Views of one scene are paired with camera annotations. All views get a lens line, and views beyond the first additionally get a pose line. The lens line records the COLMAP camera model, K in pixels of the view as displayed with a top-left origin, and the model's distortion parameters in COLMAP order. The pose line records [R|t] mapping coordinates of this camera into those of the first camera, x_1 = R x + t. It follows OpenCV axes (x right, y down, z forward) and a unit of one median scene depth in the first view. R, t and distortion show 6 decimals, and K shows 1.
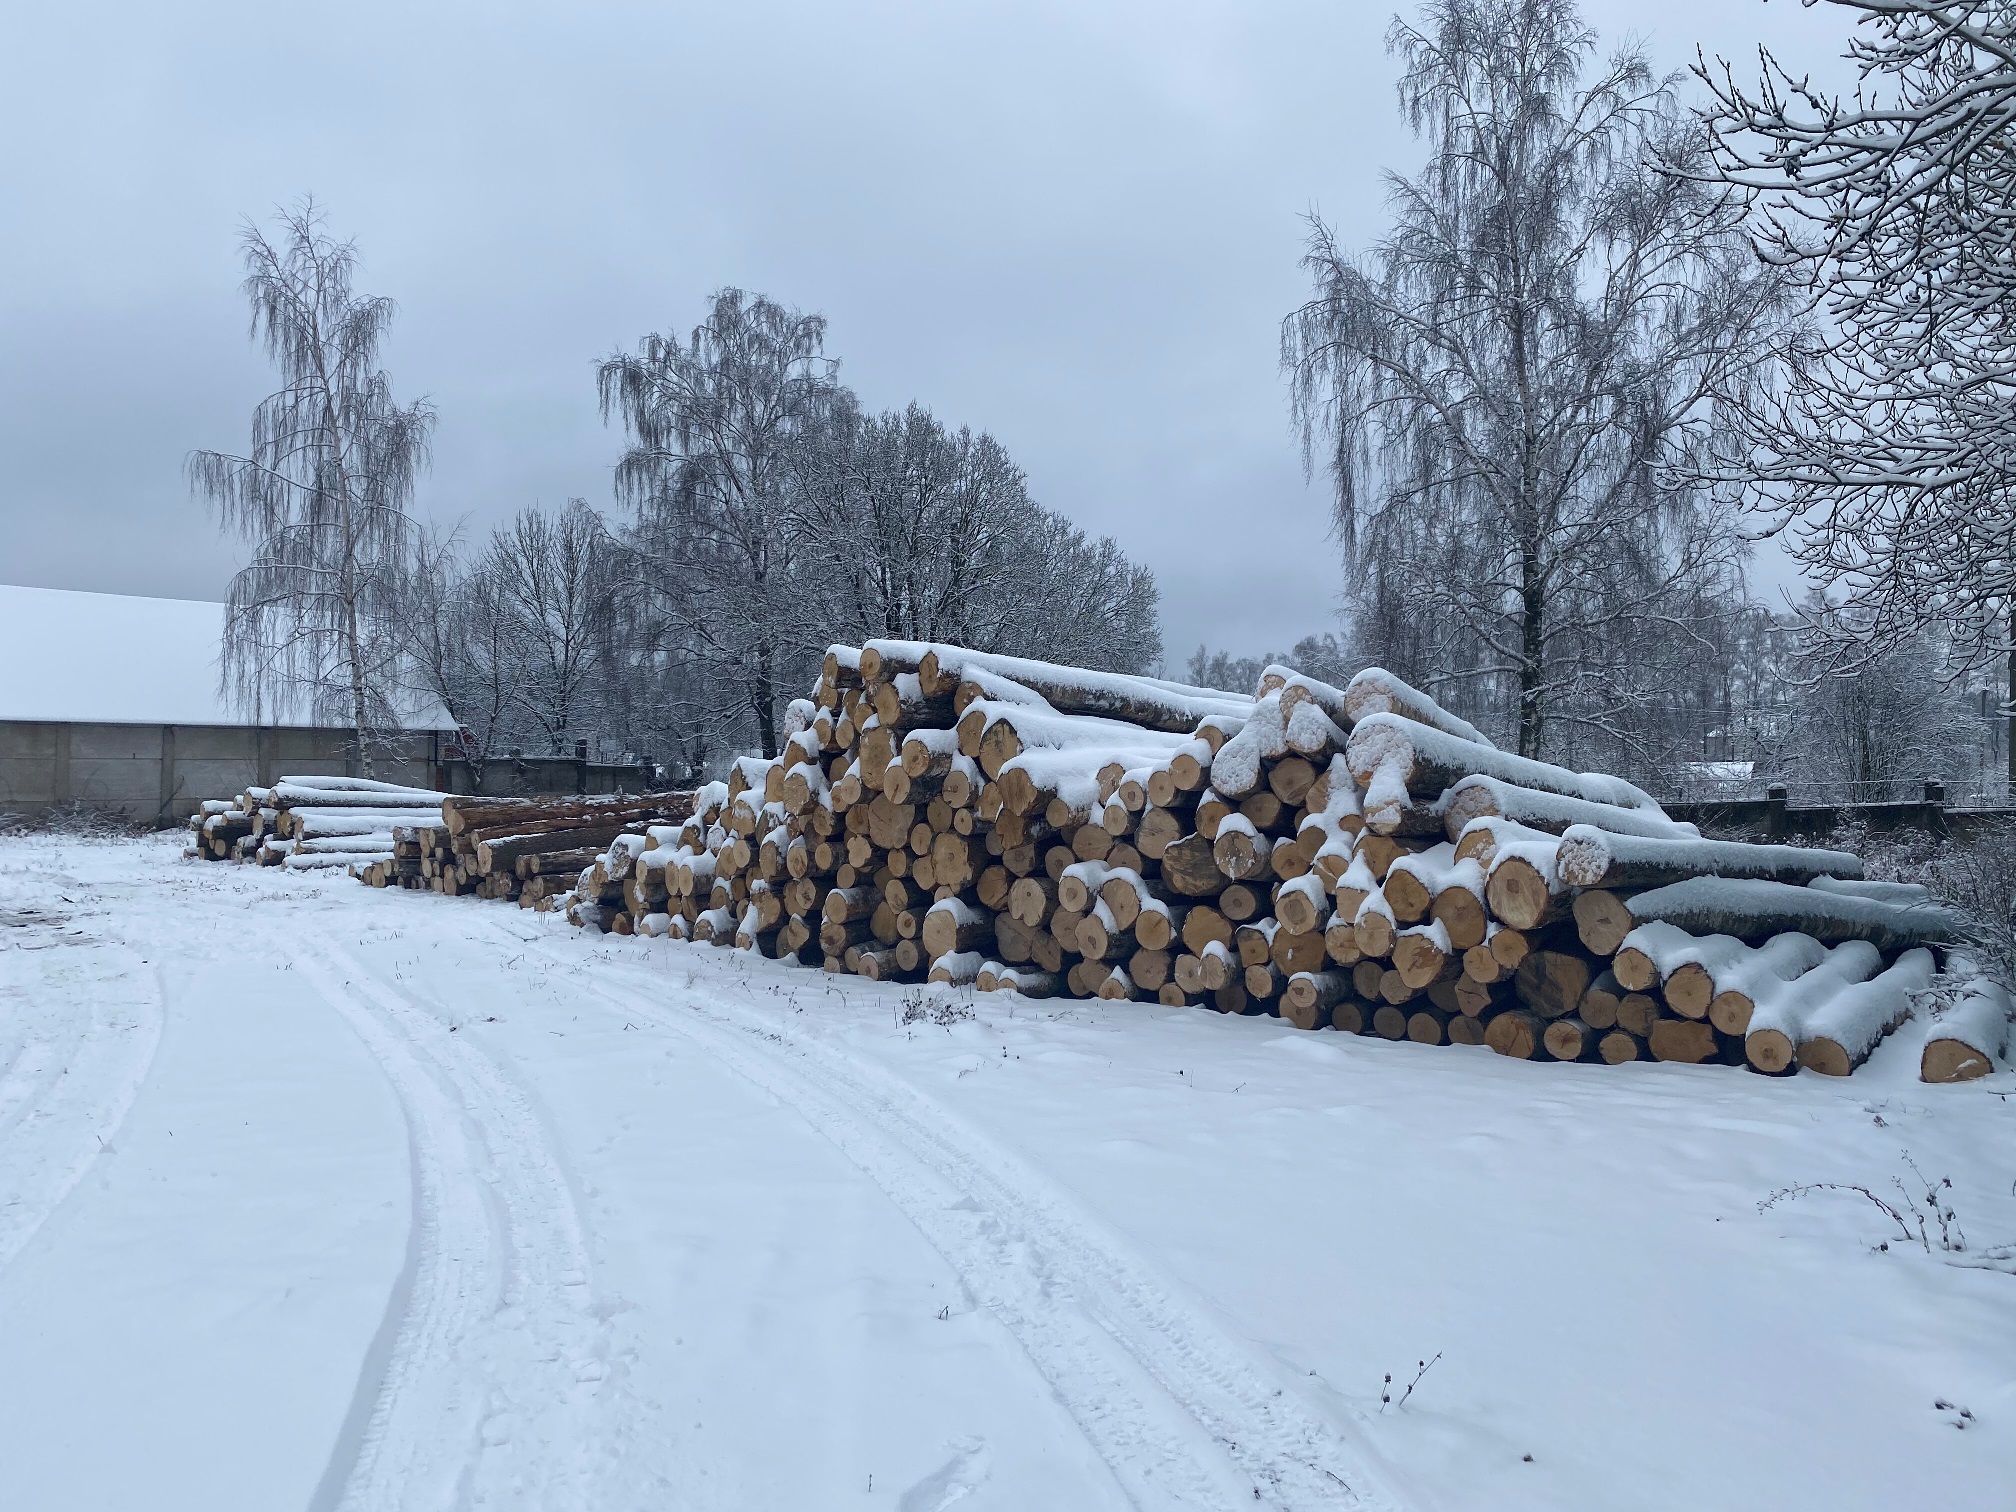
lens RADIAL K [[1551.4, 0, 1003.5], [0, 1551.4, 754.3], [0, 0, 1]] dist [0.004133, 0.000829]
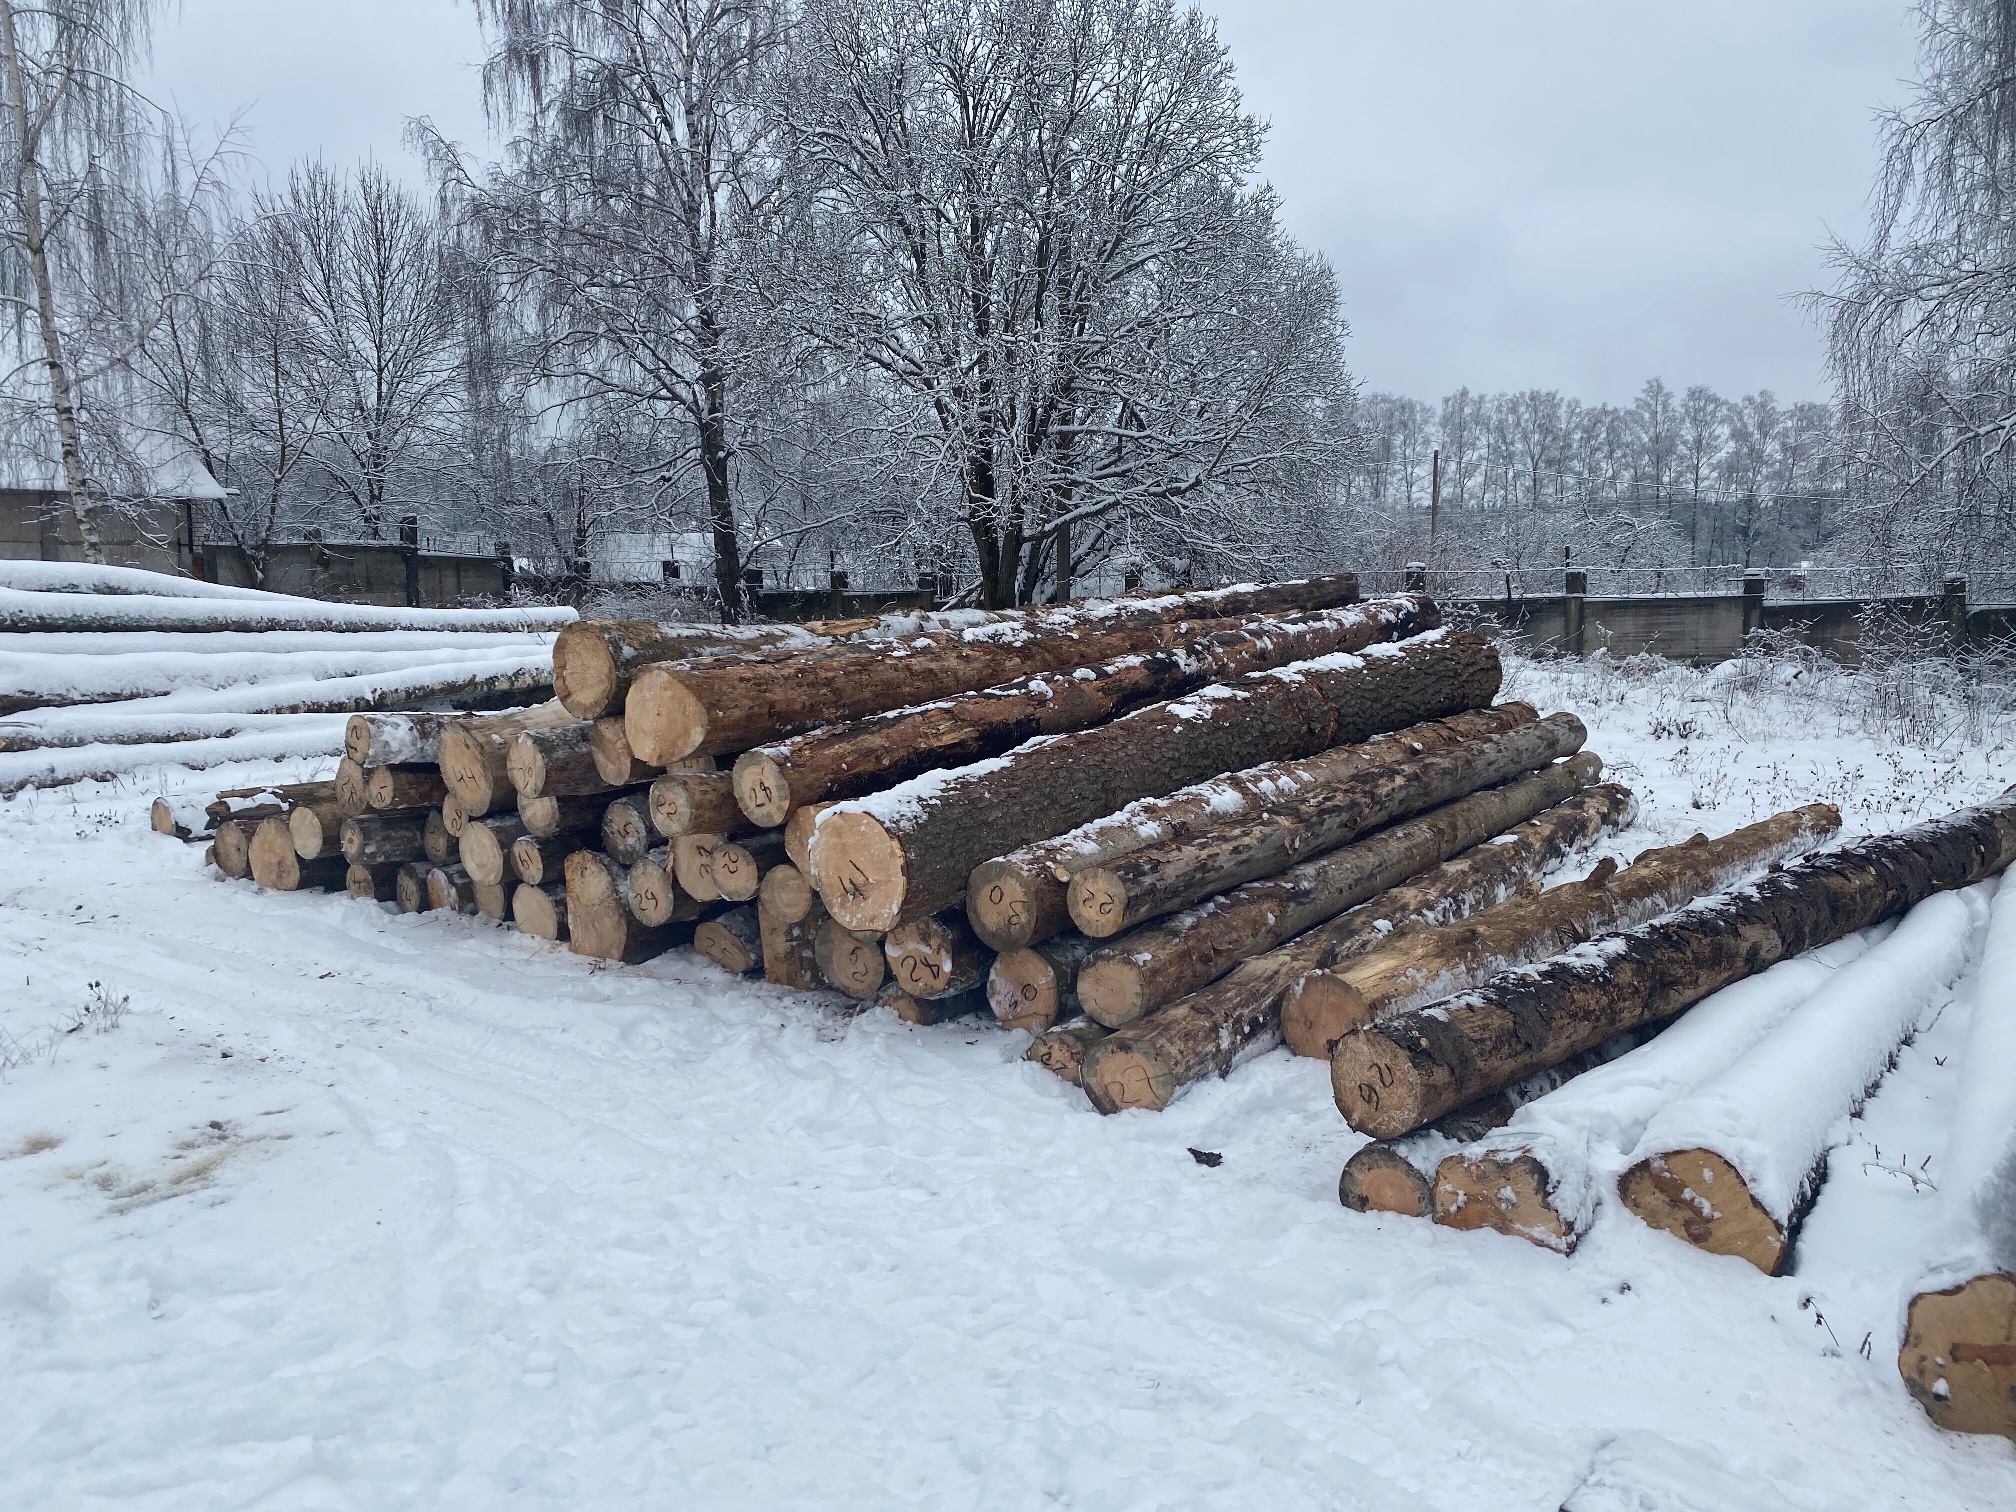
lens RADIAL K [[1551.4, 0, 1017.9], [0, 1551.4, 752.6], [0, 0, 1]] dist [0.004133, 0.000829]
pose [[0.985102, -0.019227, 0.170894, -0.173343], [-0.002634, 0.991927, 0.126785, 0.008287], [-0.171952, -0.125346, 0.977098, 0.373755]]
